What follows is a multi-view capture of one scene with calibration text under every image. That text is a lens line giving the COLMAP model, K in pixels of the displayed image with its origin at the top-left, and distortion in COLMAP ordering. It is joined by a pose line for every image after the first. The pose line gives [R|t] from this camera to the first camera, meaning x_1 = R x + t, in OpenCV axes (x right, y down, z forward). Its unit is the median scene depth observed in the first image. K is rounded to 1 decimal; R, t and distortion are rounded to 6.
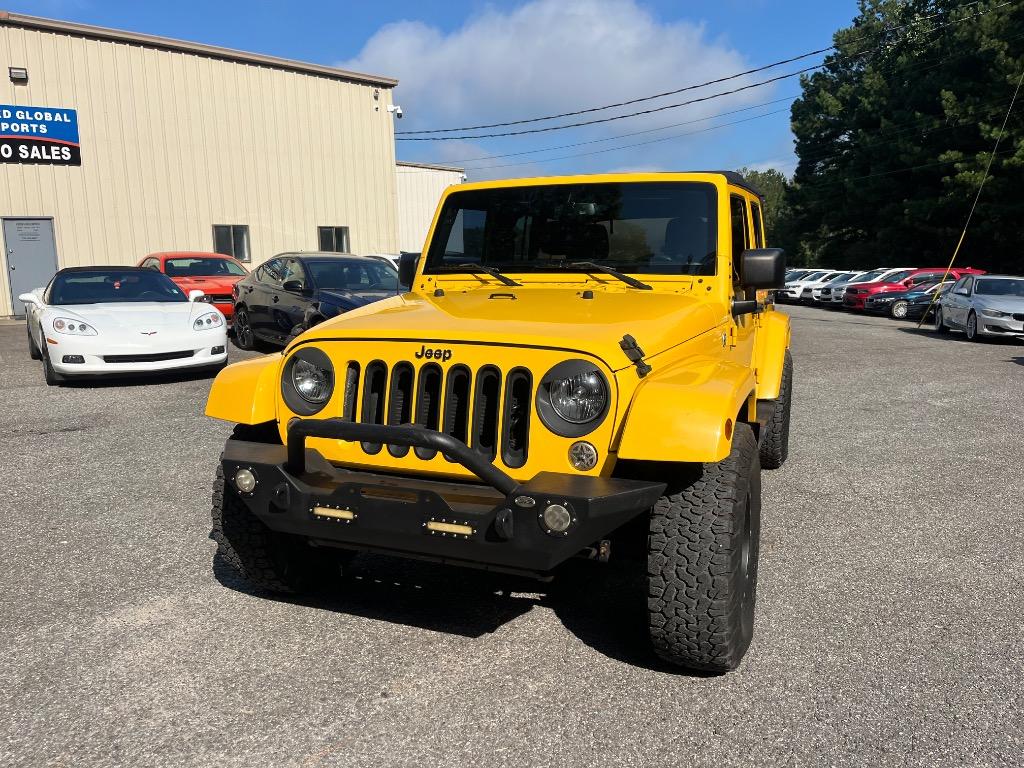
lens RADIAL K [[772.8, 0, 507.3], [0, 772.8, 387.0], [0, 0, 1]] dist [0.071129, -0.098650]
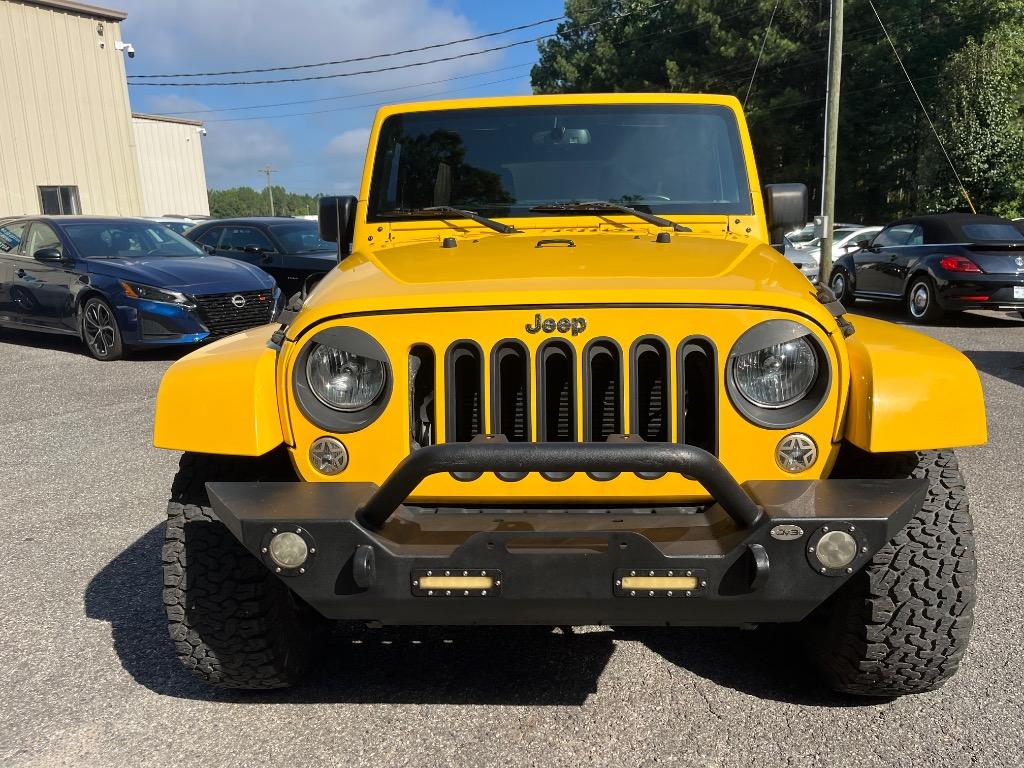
lens RADIAL K [[772.8, 0, 517.6], [0, 772.8, 386.6], [0, 0, 1]] dist [0.071129, -0.098650]
pose [[0.945705, -0.084493, 0.313851, -0.049719], [0.070642, 0.995970, 0.055266, -0.004180], [-0.317256, -0.030094, 0.947862, 0.052359]]
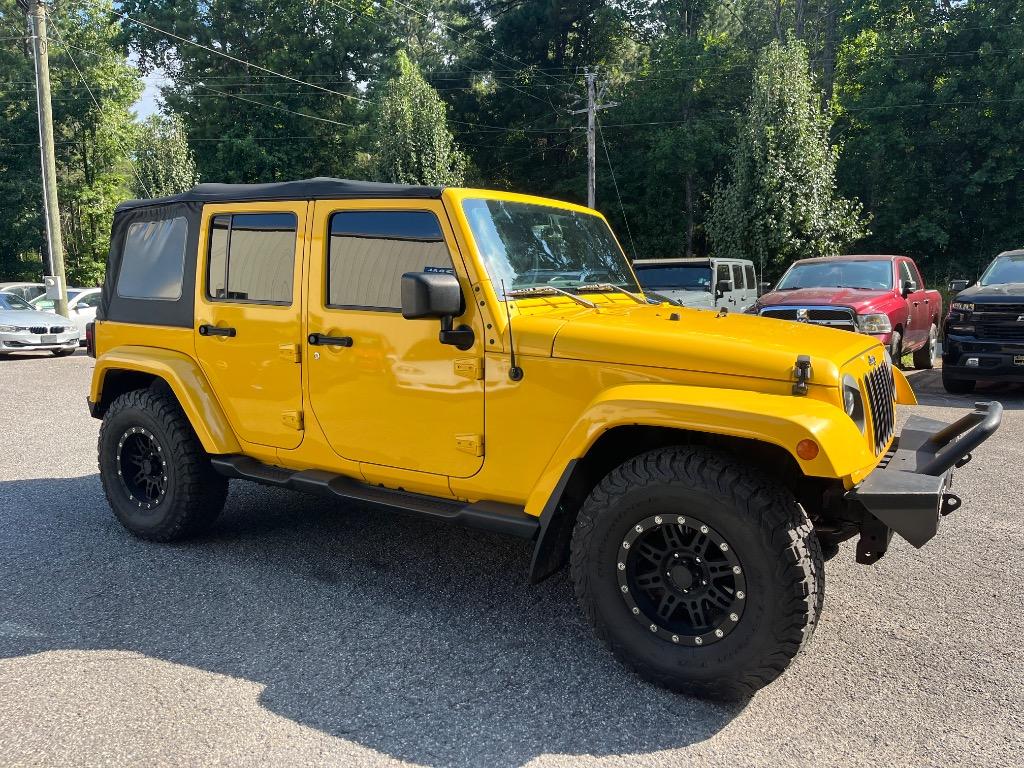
lens RADIAL K [[772.8, 0, 516.6], [0, 772.8, 384.9], [0, 0, 1]] dist [0.071129, -0.098650]
pose [[0.177900, -0.139078, 0.974171, -0.199997], [0.154985, 0.981567, 0.111831, -0.032939], [-0.971767, 0.131087, 0.196176, 0.187749]]
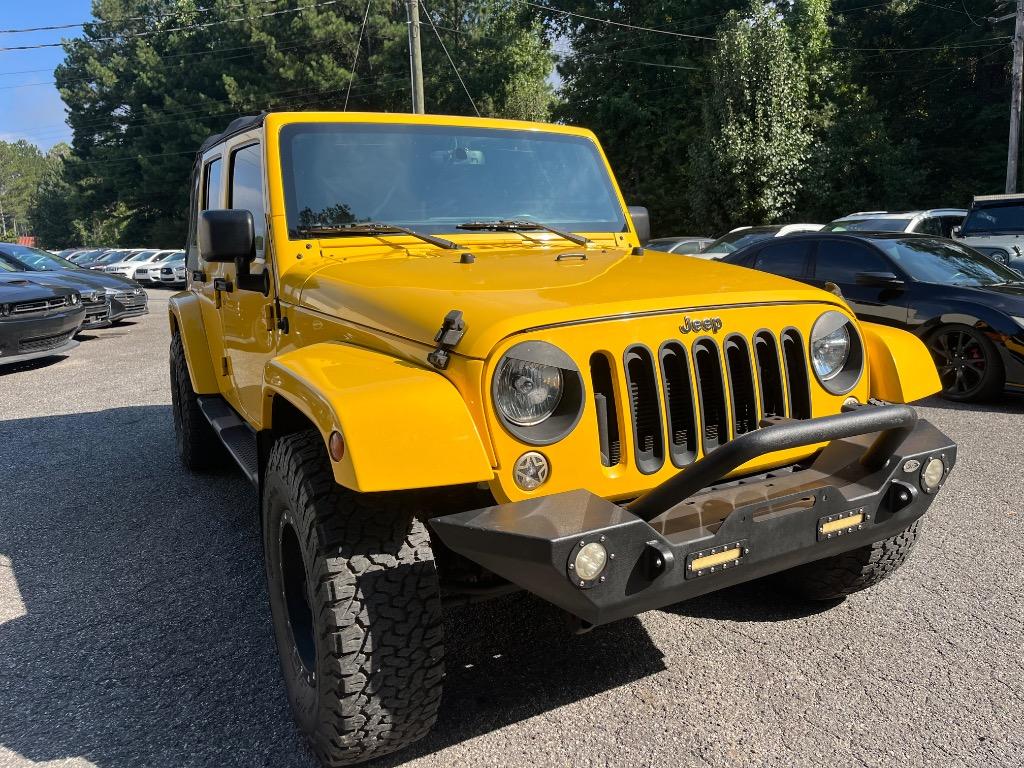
lens RADIAL K [[772.8, 0, 516.7], [0, 772.8, 383.9], [0, 0, 1]] dist [0.071129, -0.098650]
pose [[0.640954, -0.158900, 0.750952, -0.116185], [0.143686, 0.985882, 0.085972, -0.011319], [-0.754011, 0.052797, 0.654737, 0.090966]]
